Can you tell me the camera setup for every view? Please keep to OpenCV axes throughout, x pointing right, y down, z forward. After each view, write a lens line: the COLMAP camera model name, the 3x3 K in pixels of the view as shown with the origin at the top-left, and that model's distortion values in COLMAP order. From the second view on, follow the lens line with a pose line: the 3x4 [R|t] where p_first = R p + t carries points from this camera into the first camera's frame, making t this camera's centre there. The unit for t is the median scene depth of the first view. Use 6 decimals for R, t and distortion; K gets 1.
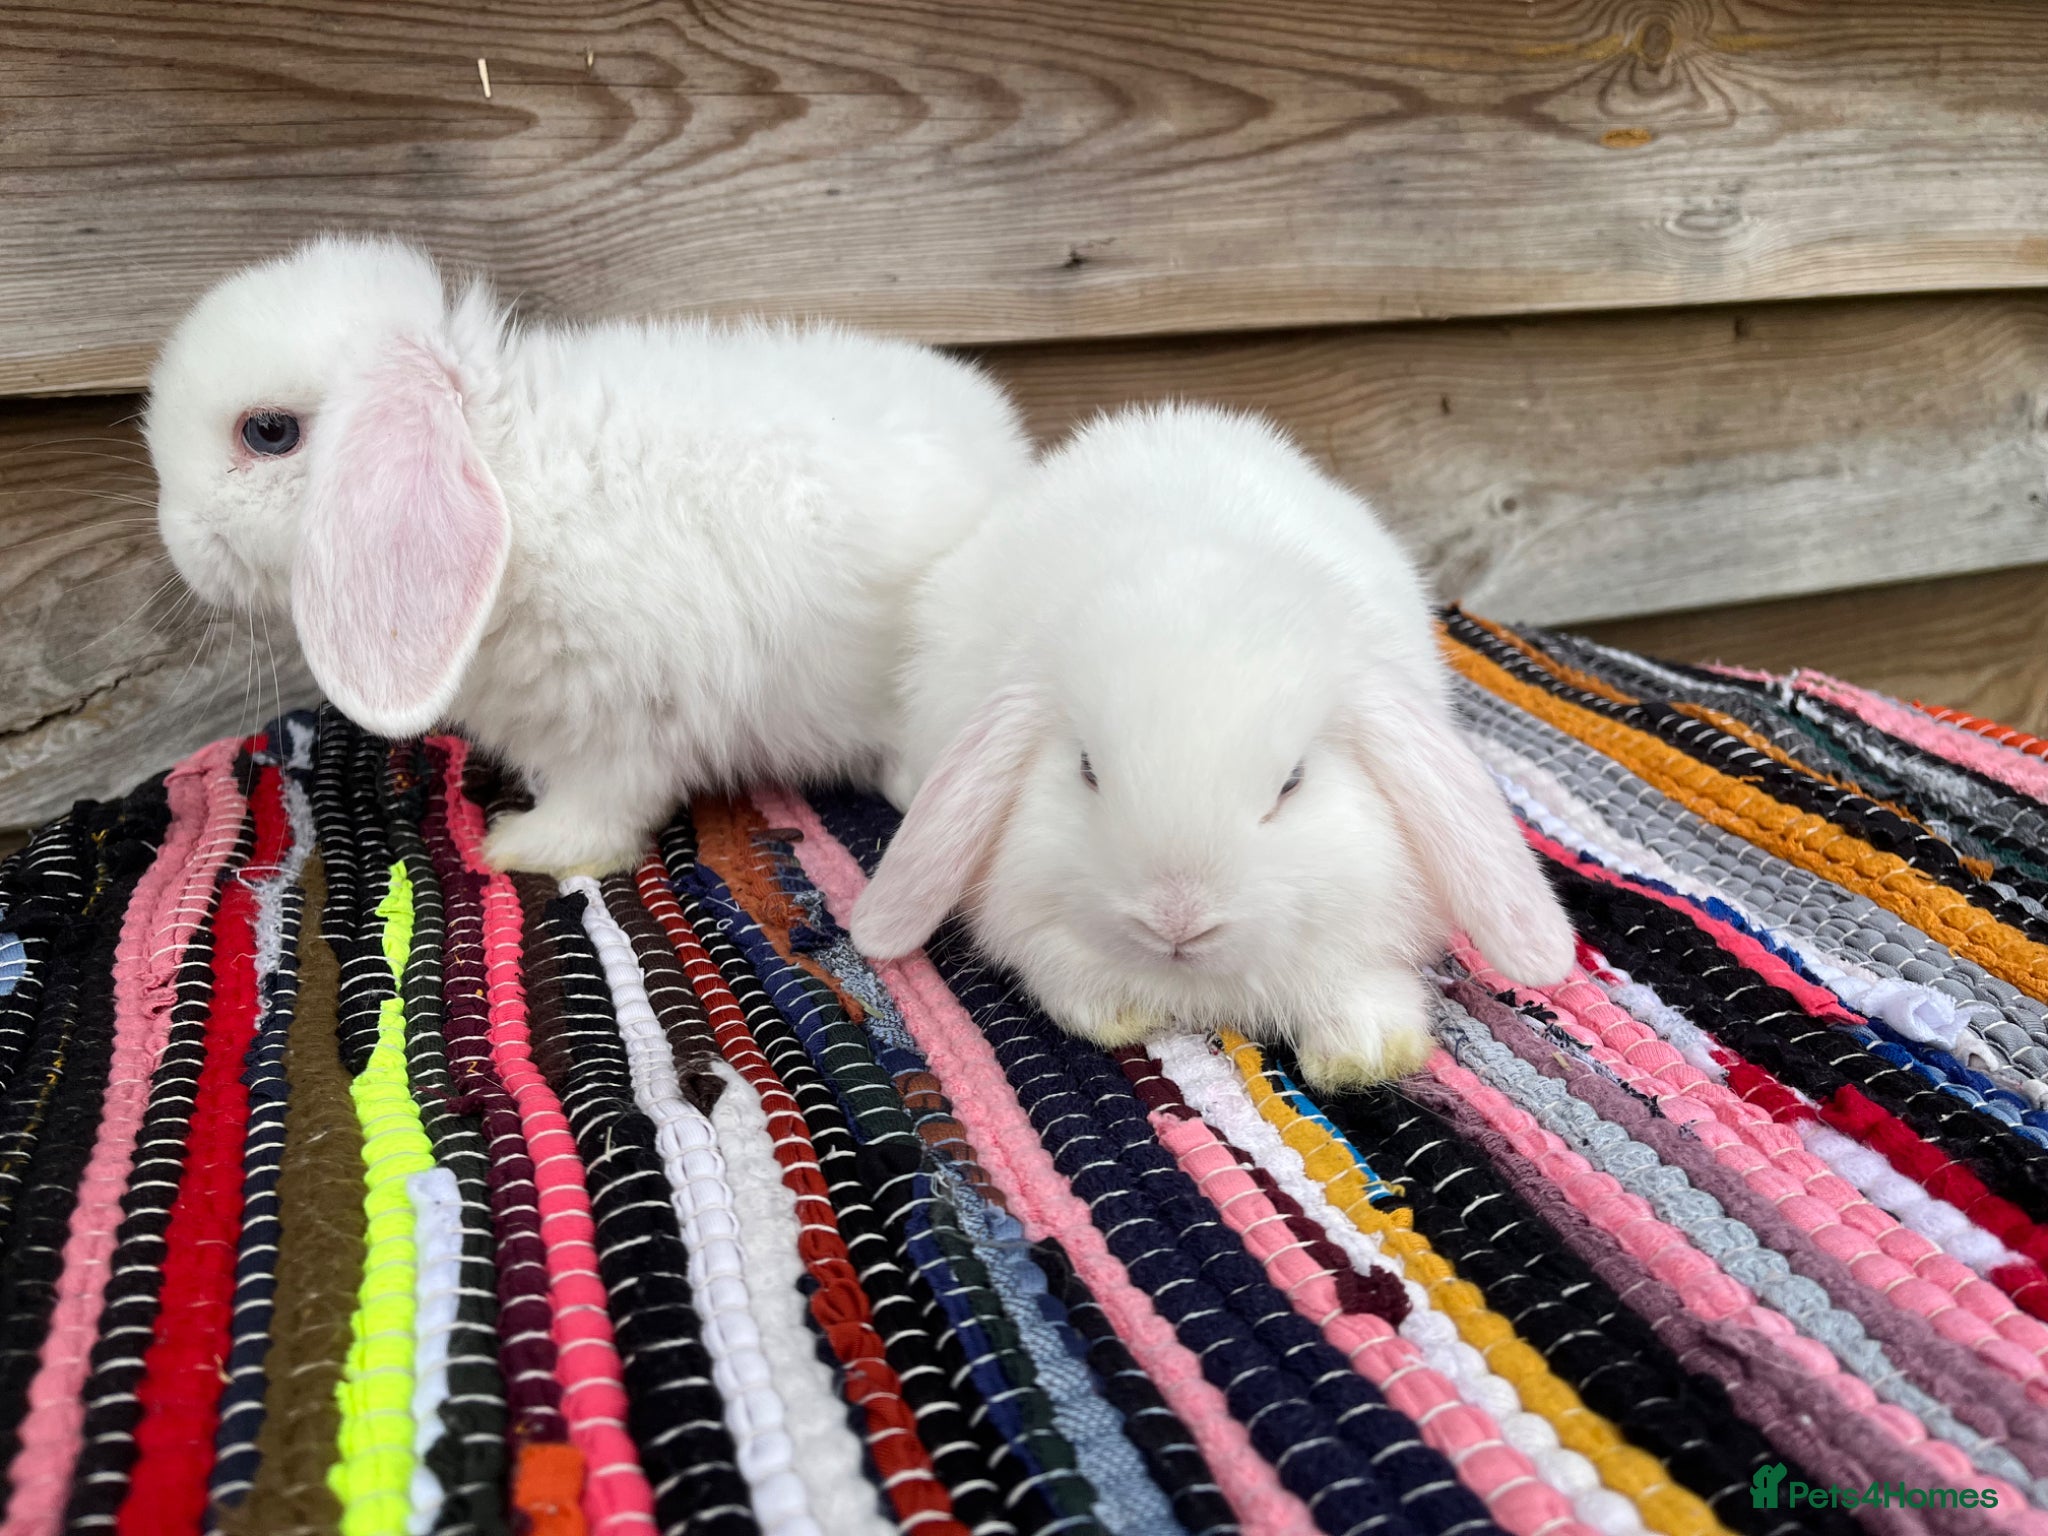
lens RADIAL K [[1614.6, 0, 1039.5], [0, 1614.6, 769.8], [0, 0, 1]] dist [0.020135, -0.033613]
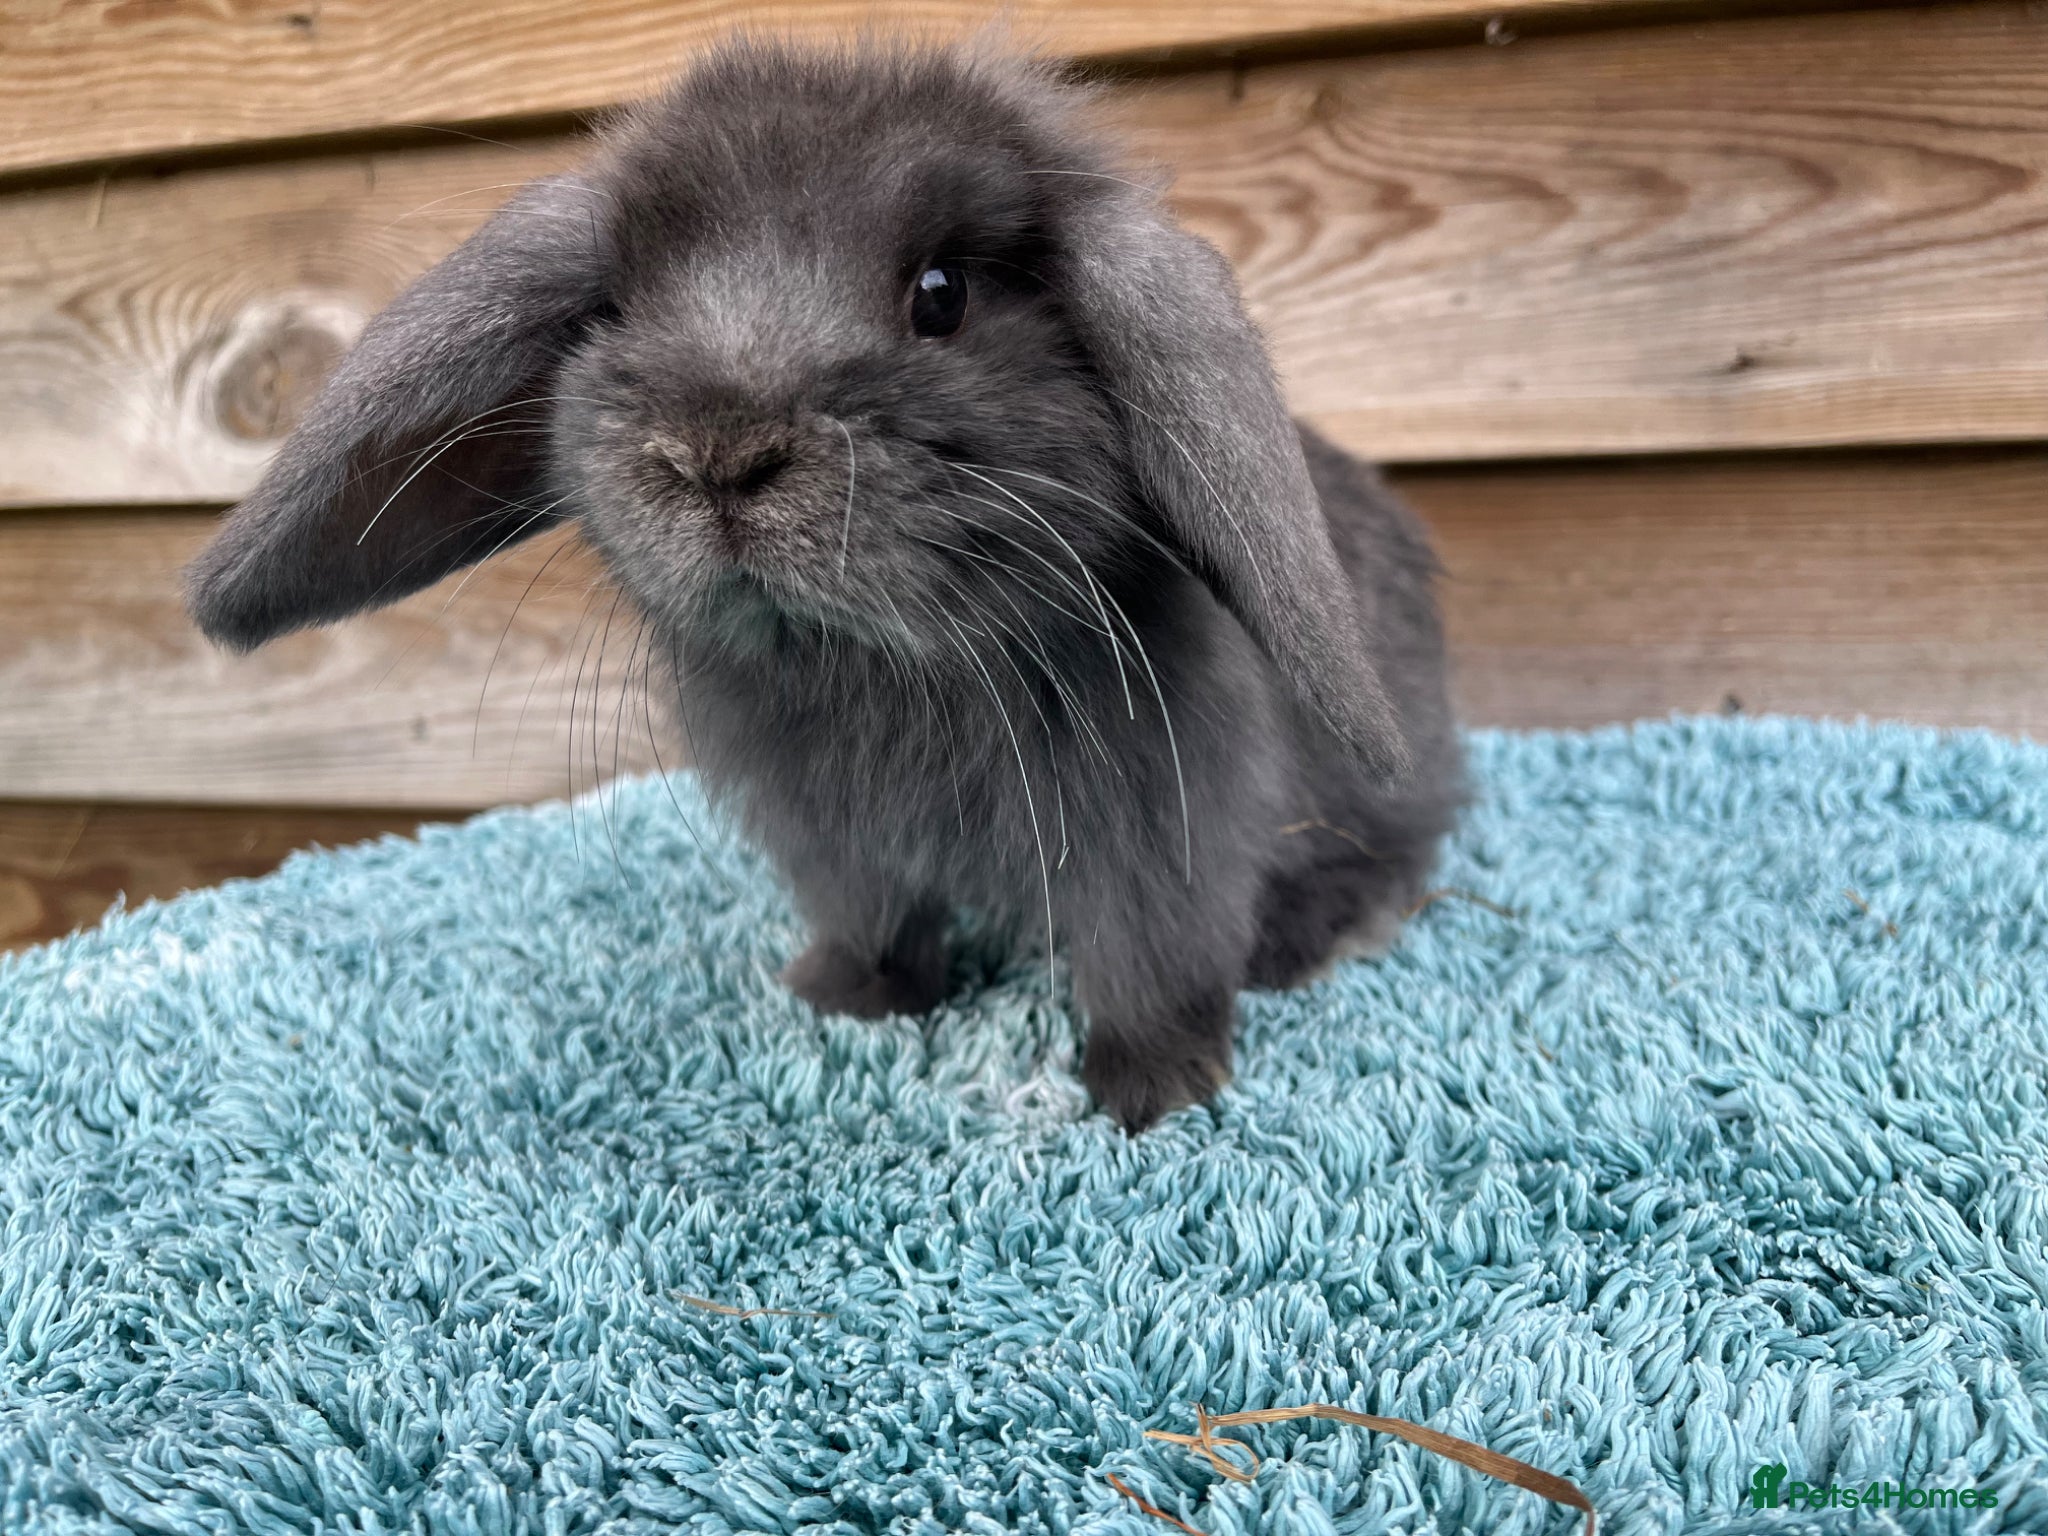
lens RADIAL K [[1630.8, 0, 1011.8], [0, 1630.8, 795.9], [0, 0, 1]] dist [0.045873, -0.092425]
pose [[0.798747, 0.135236, -0.586272, 0.291432], [-0.164626, 0.986351, 0.003233, -0.018991], [0.578707, 0.093934, 0.810108, 0.068305]]
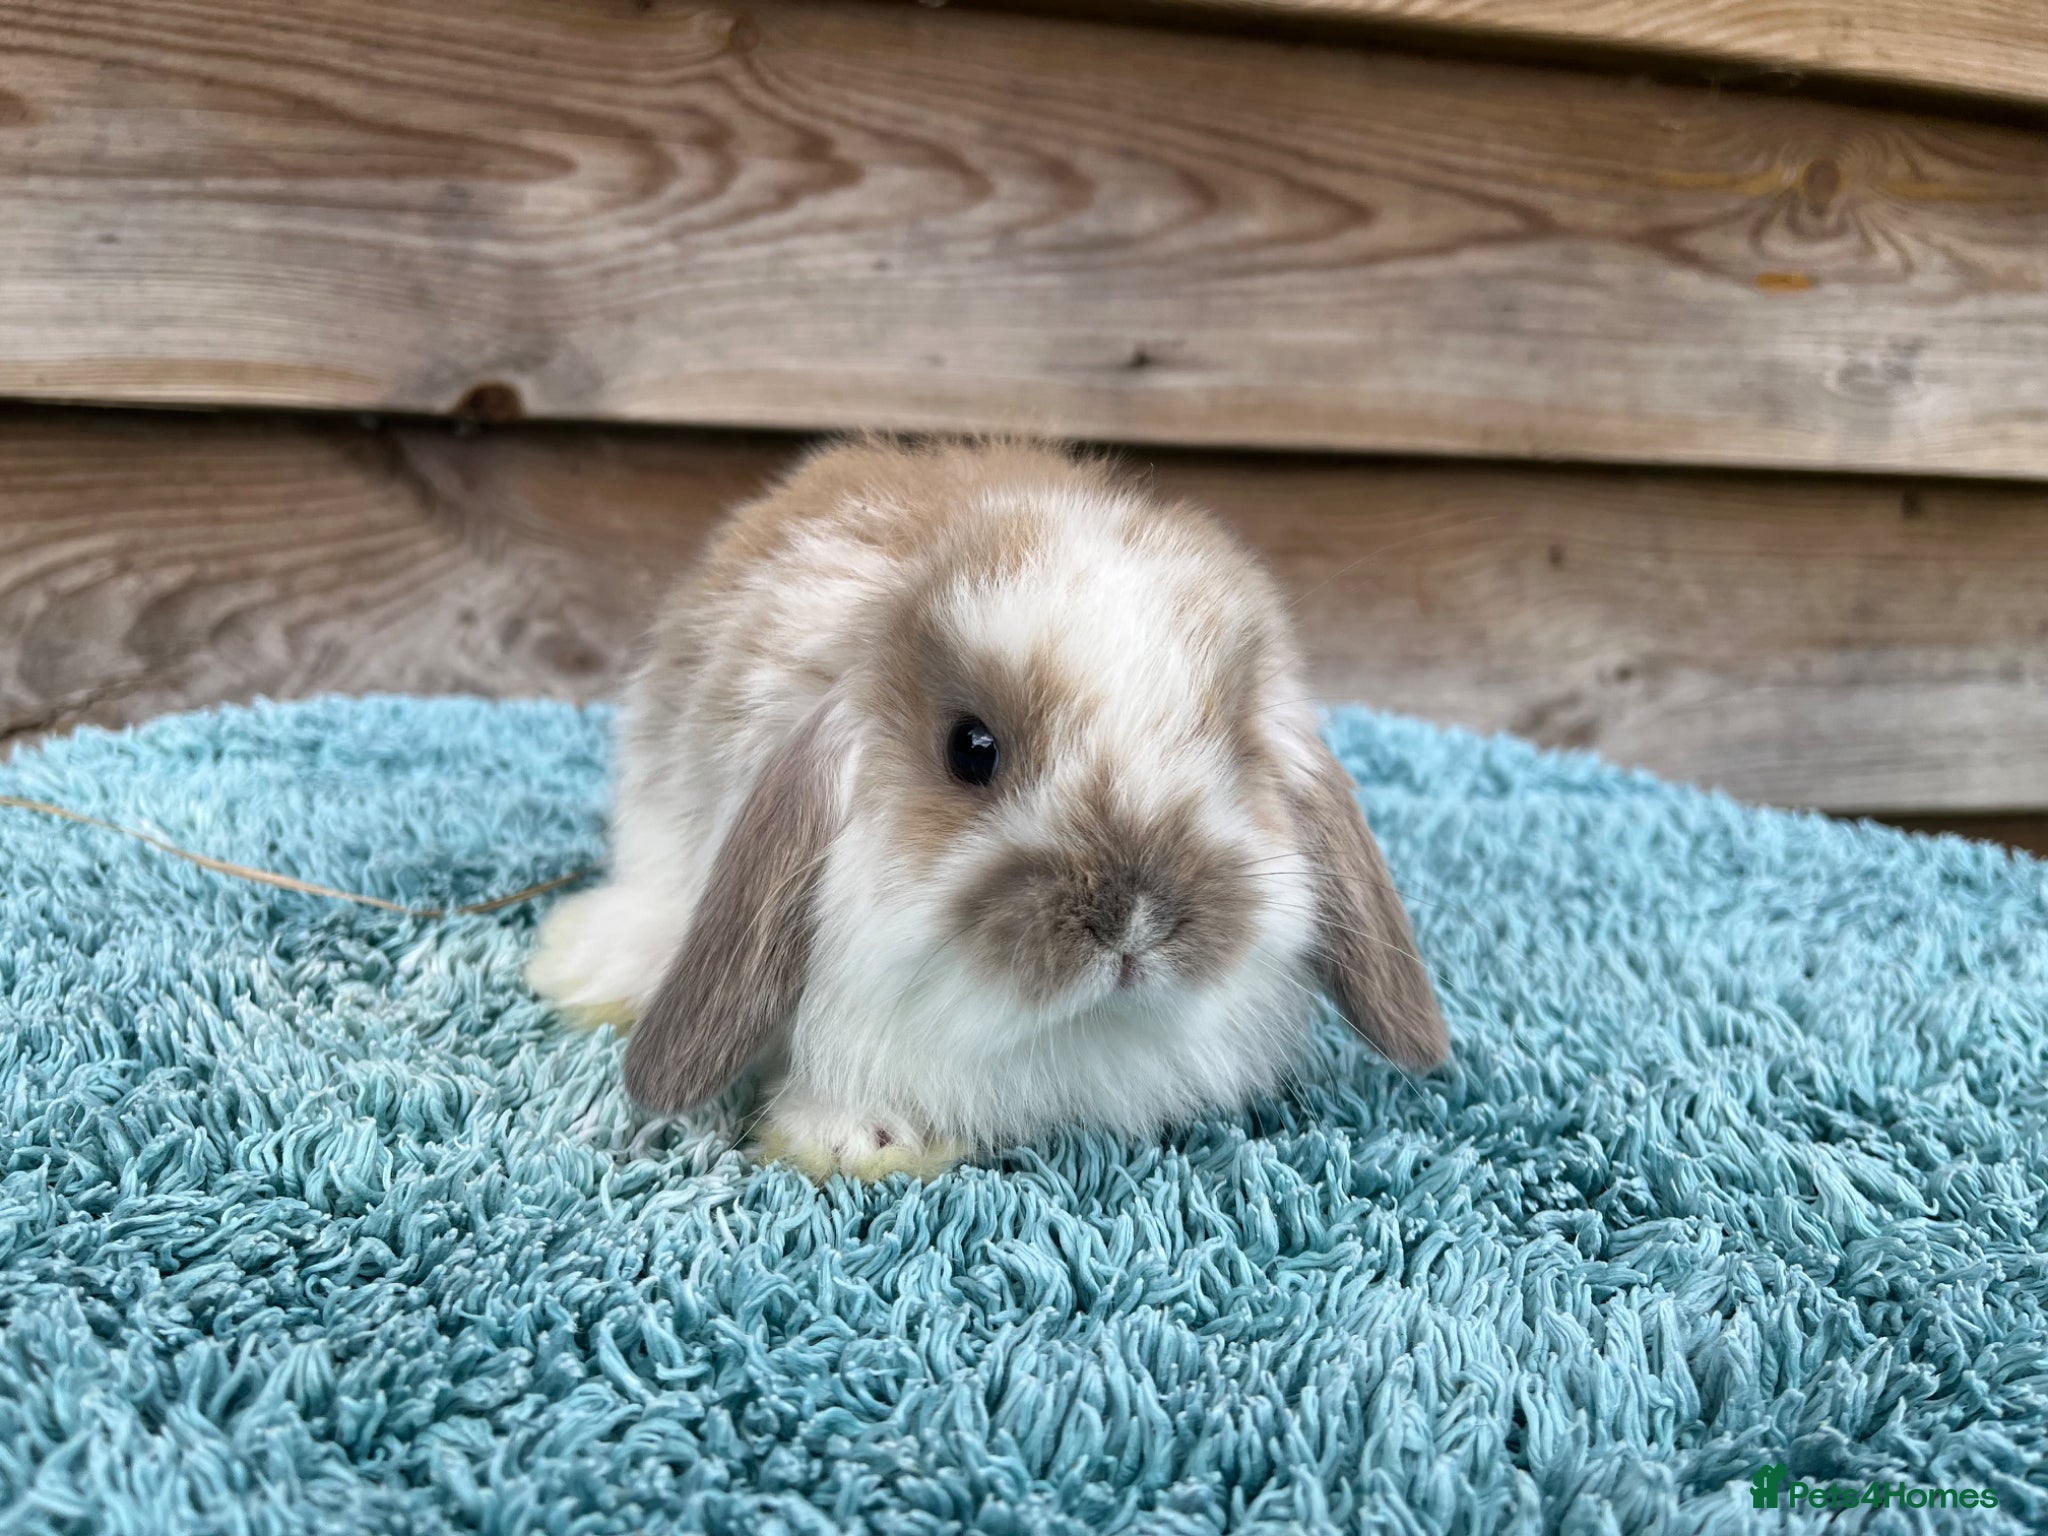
lens RADIAL K [[1630.8, 0, 1024.6], [0, 1630.8, 779.5], [0, 0, 1]] dist [0.045873, -0.092425]
pose [[0.987490, 0.100802, -0.121252, 0.105450], [-0.112230, 0.989468, -0.091423, 0.019227], [0.110760, 0.103887, 0.988403, 0.098574]]
